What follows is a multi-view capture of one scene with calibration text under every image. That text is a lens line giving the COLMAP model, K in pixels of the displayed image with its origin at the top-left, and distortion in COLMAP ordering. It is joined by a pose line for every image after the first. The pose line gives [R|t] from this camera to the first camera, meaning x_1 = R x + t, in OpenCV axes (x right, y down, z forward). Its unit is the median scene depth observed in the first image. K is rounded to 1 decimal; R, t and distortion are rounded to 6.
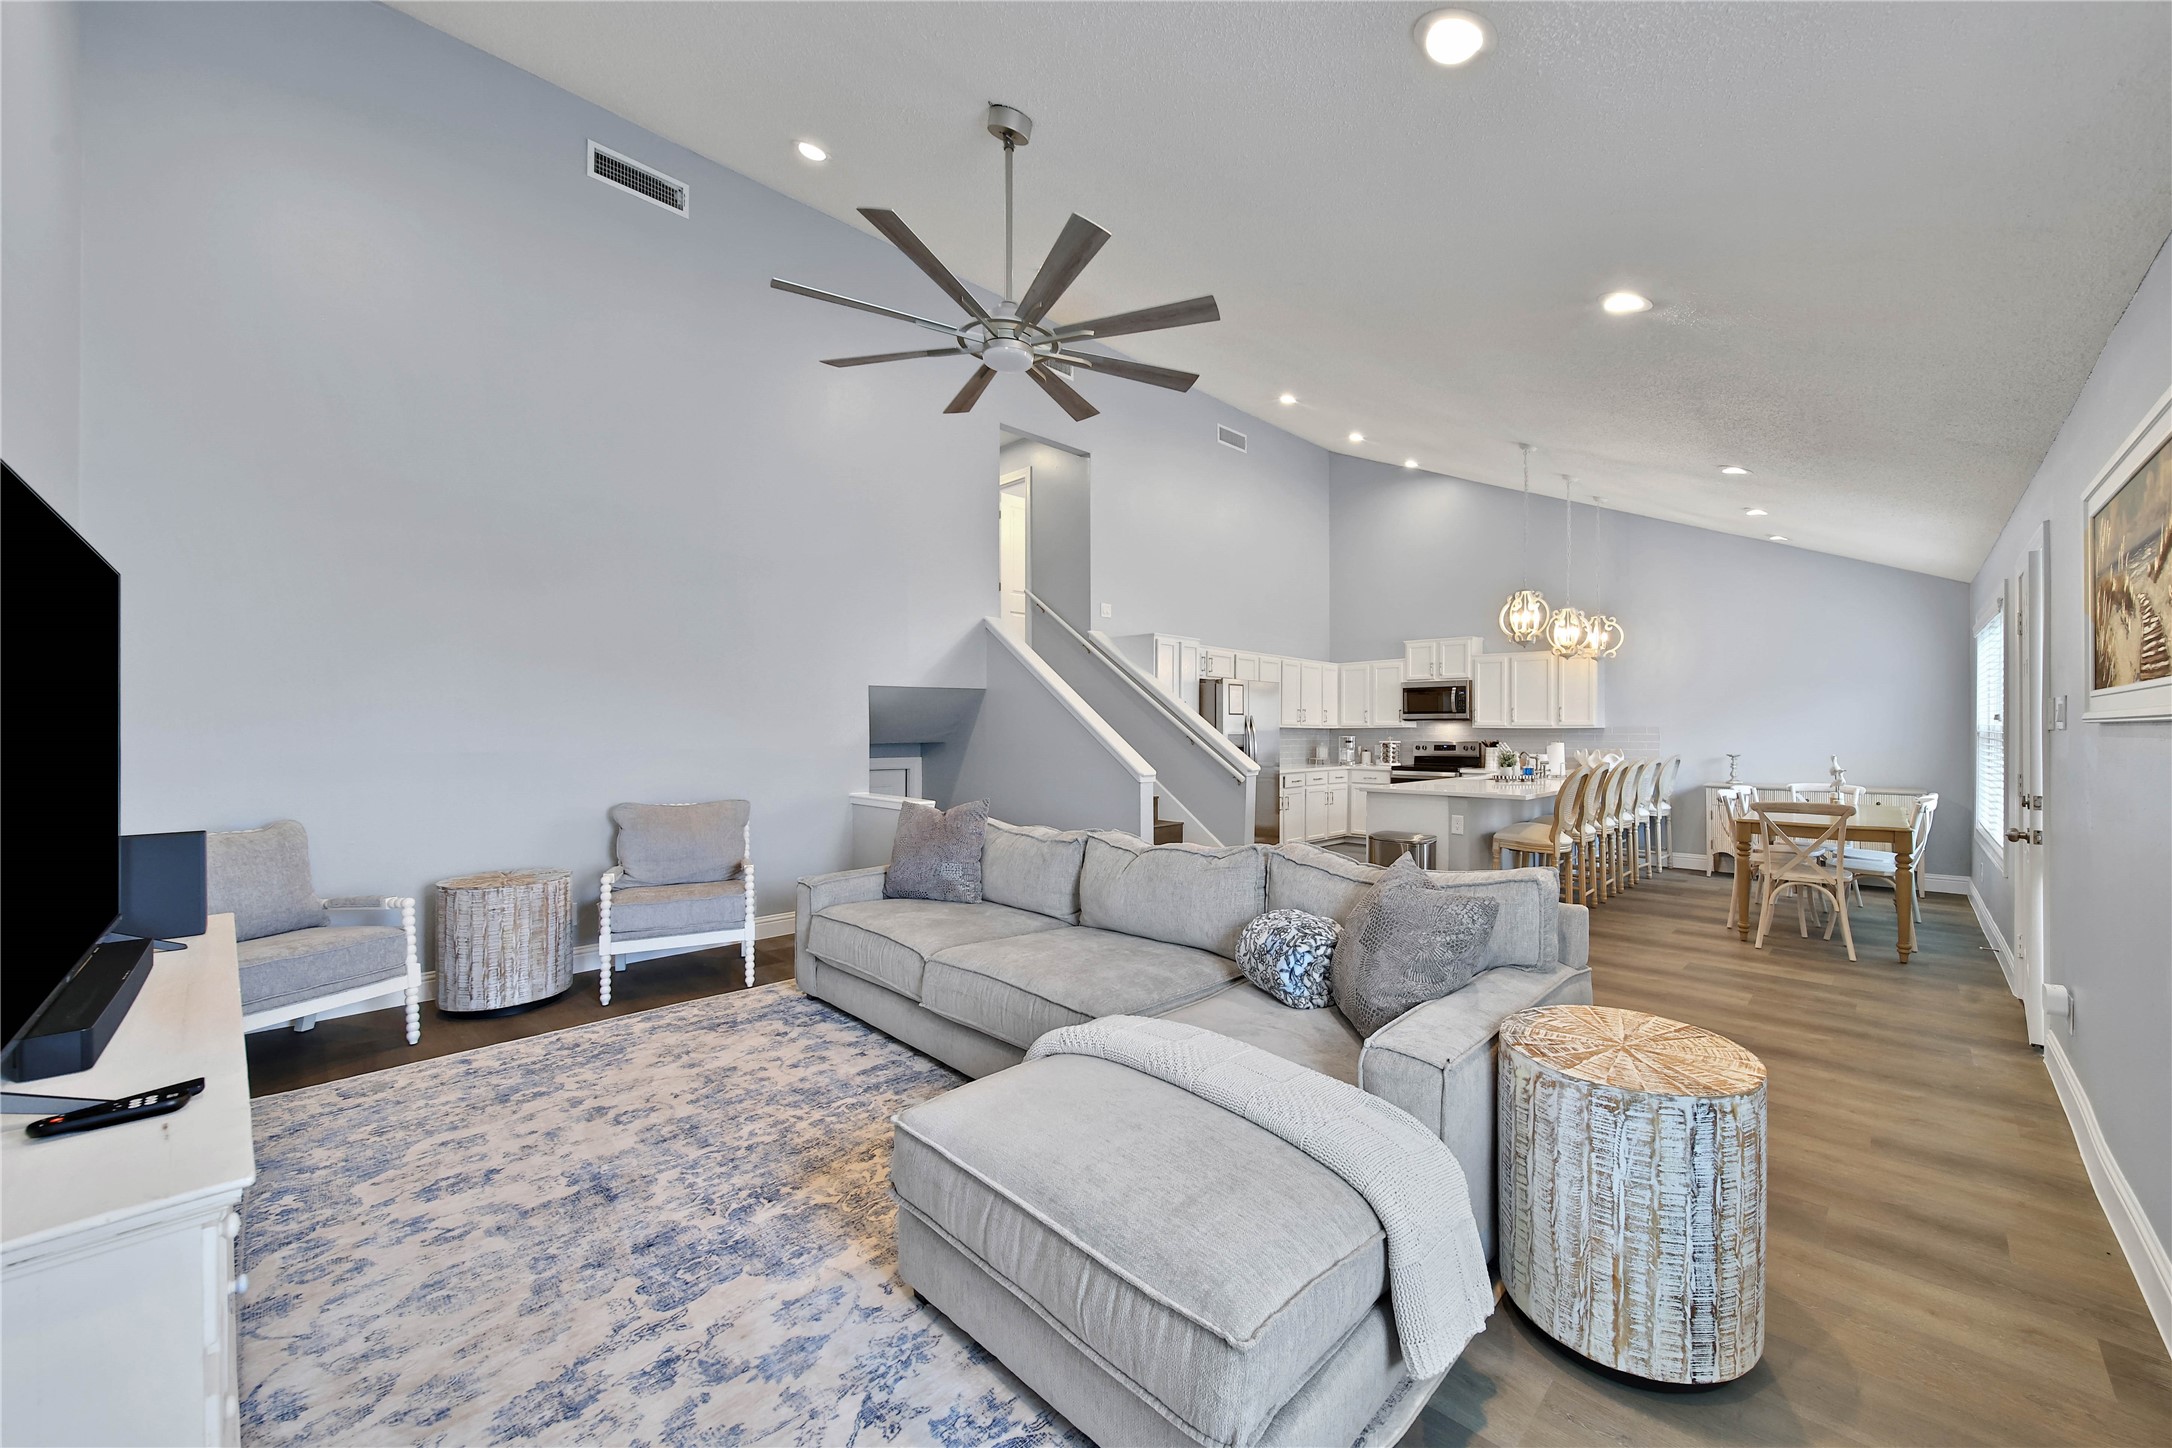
lens RADIAL K [[811.4, 0, 1163.9], [0, 811.4, 722.3], [0, 0, 1]] dist [0.001694, 0.000118]
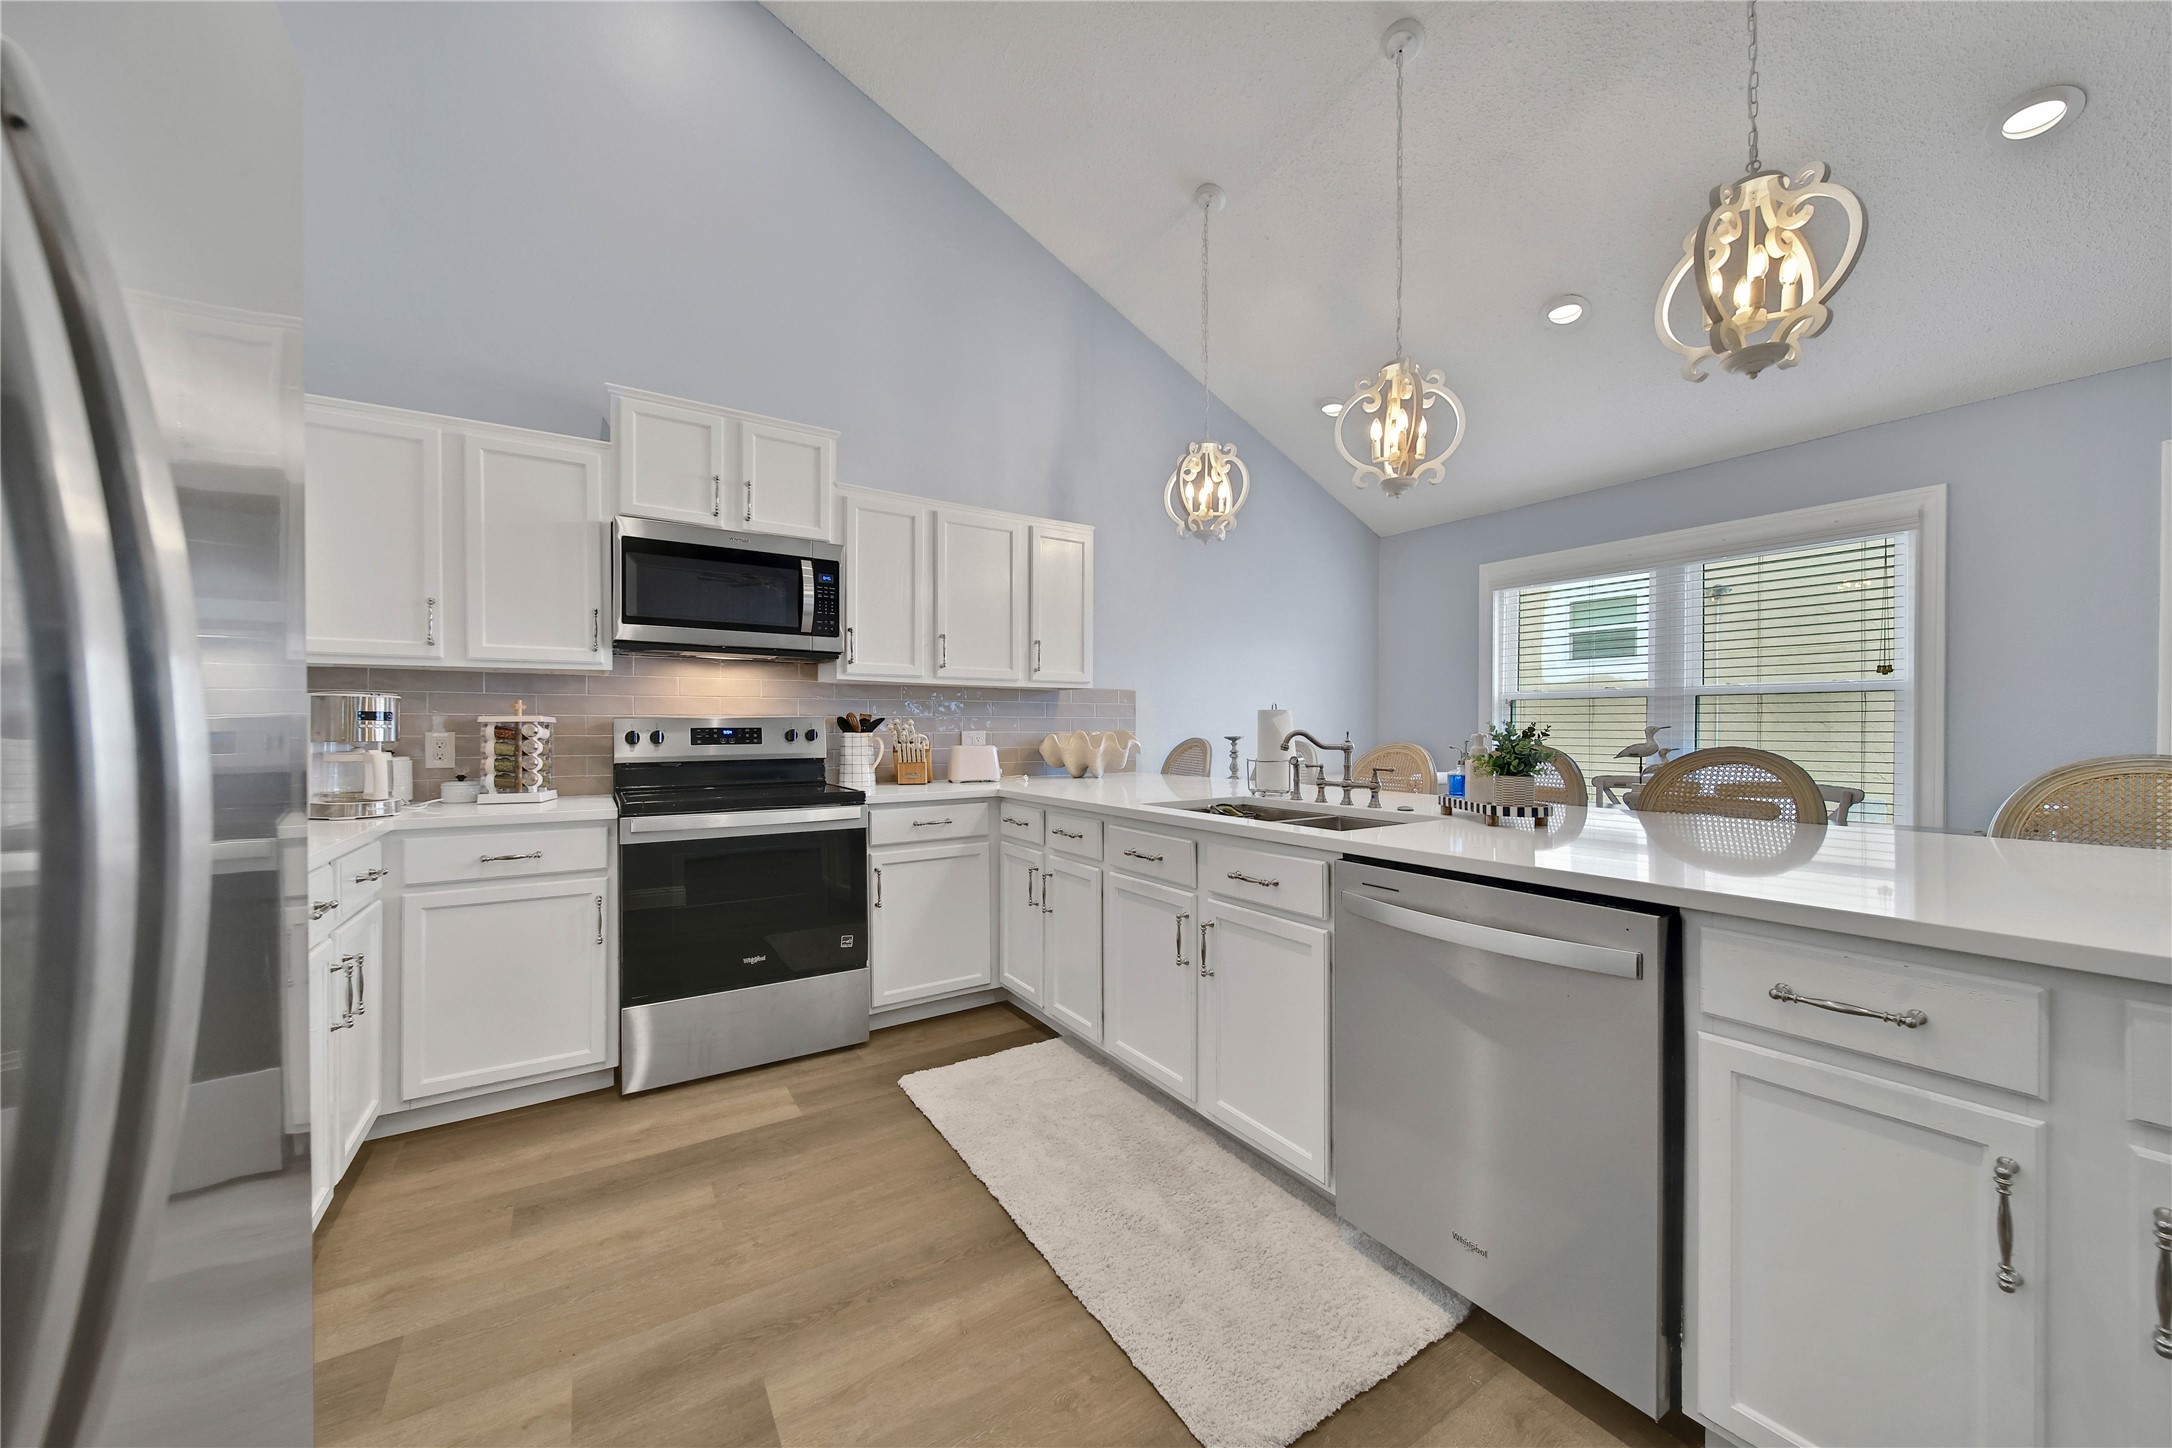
lens RADIAL K [[772.3, 0, 1081.1], [0, 772.3, 736.1], [0, 0, 1]] dist [-0.004099, -0.000130]
pose [[0.259215, -0.007938, 0.965787, 0.153417], [-0.008412, 0.999910, 0.010476, 0.059796], [-0.965783, -0.010839, 0.259125, 1.724042]]
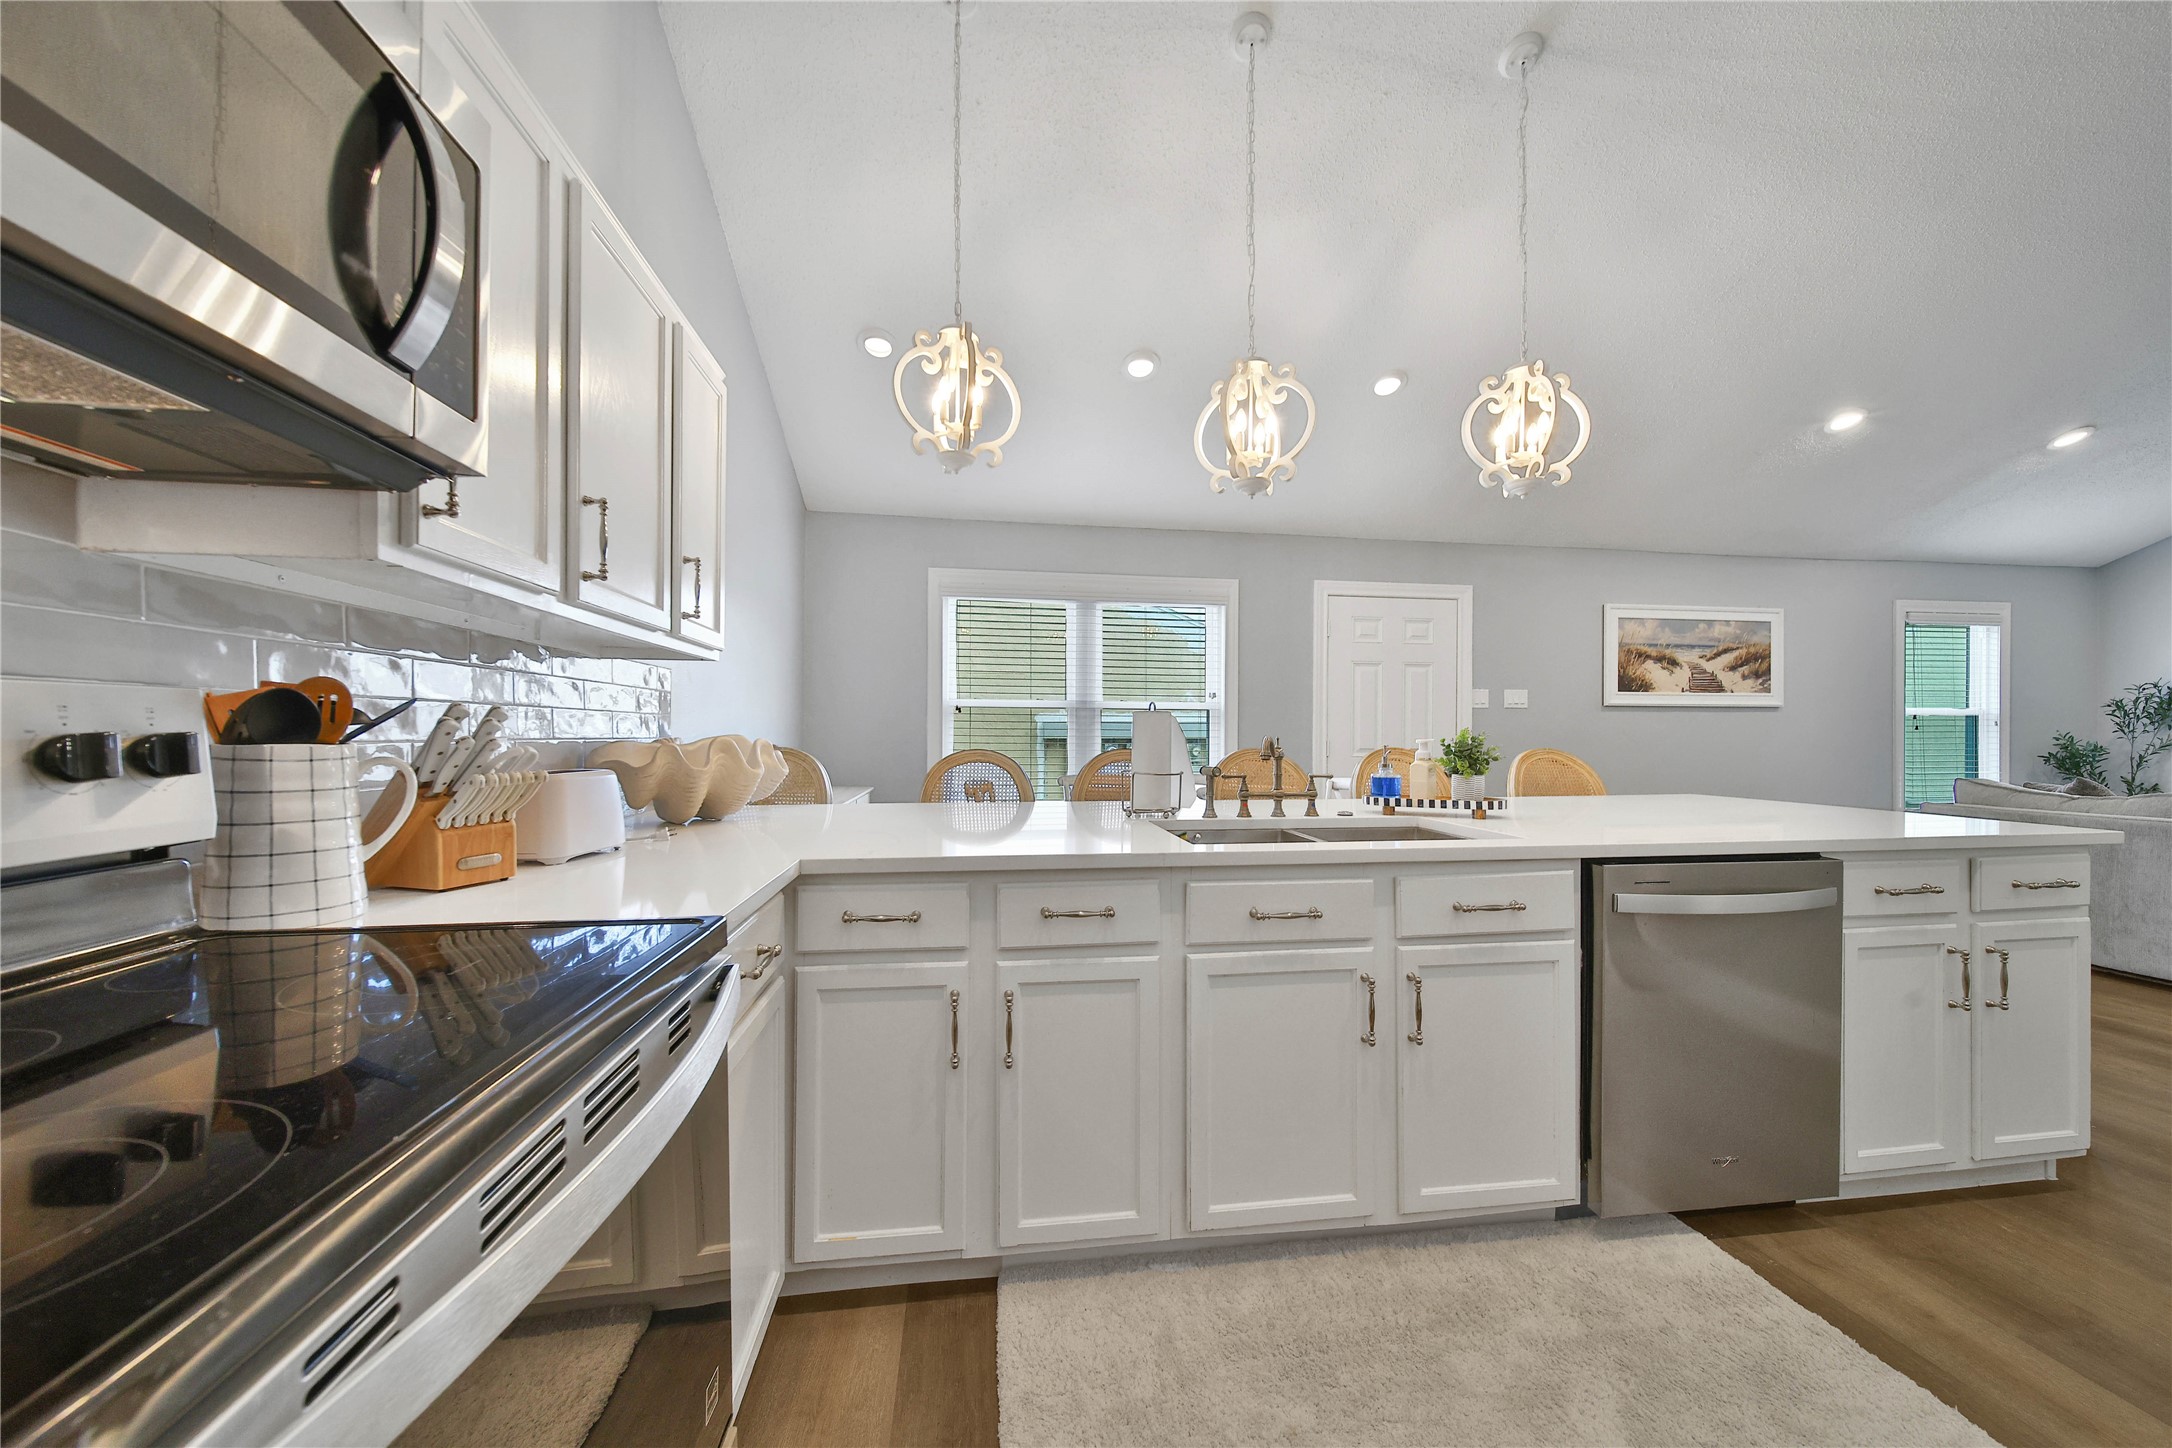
lens RADIAL K [[782.2, 0, 1067.8], [0, 782.2, 733.0], [0, 0, 1]] dist [-0.000763, -0.000186]
pose [[-0.767144, 0.001480, 0.641473, 0.540457], [-0.005998, 0.999937, -0.009481, 0.063767], [-0.641447, -0.011121, -0.767087, 2.210885]]
